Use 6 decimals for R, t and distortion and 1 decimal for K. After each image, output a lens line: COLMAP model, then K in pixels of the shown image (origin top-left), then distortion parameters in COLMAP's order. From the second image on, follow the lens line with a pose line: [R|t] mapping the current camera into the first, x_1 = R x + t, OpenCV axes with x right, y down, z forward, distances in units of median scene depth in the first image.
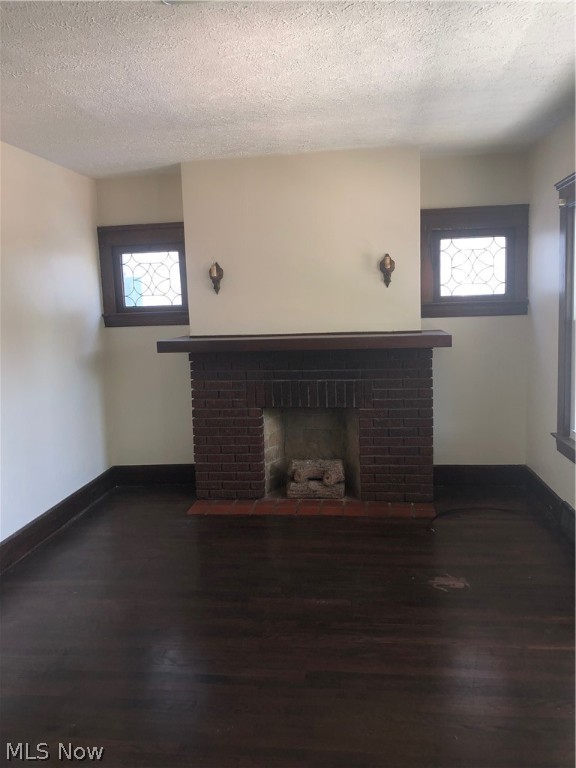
lens RADIAL K [[625.7, 0, 286.8], [0, 625.7, 381.1], [0, 0, 1]] dist [0.029278, -0.009438]
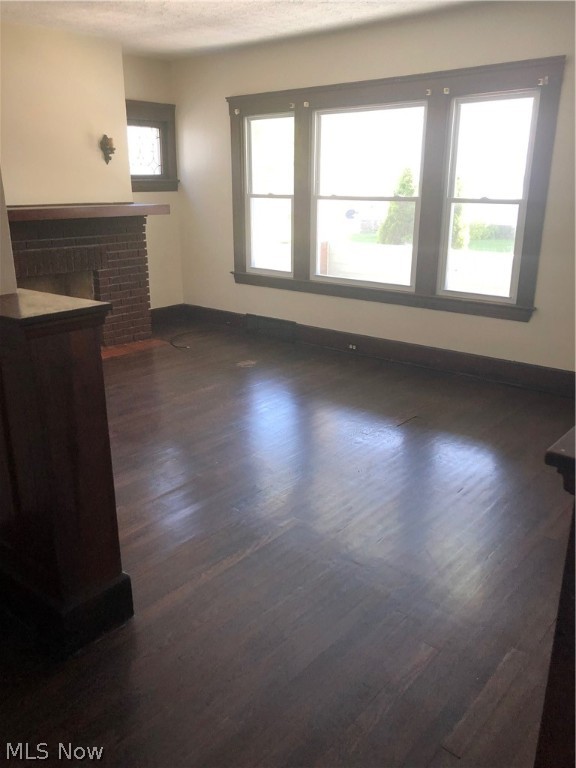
lens RADIAL K [[625.7, 0, 285.6], [0, 625.7, 382.0], [0, 0, 1]] dist [0.029278, -0.009438]
pose [[0.557666, -0.225162, 0.798943, -0.695107], [0.081463, 0.972706, 0.217271, 0.021066], [-0.826058, -0.056081, 0.560788, 0.020868]]
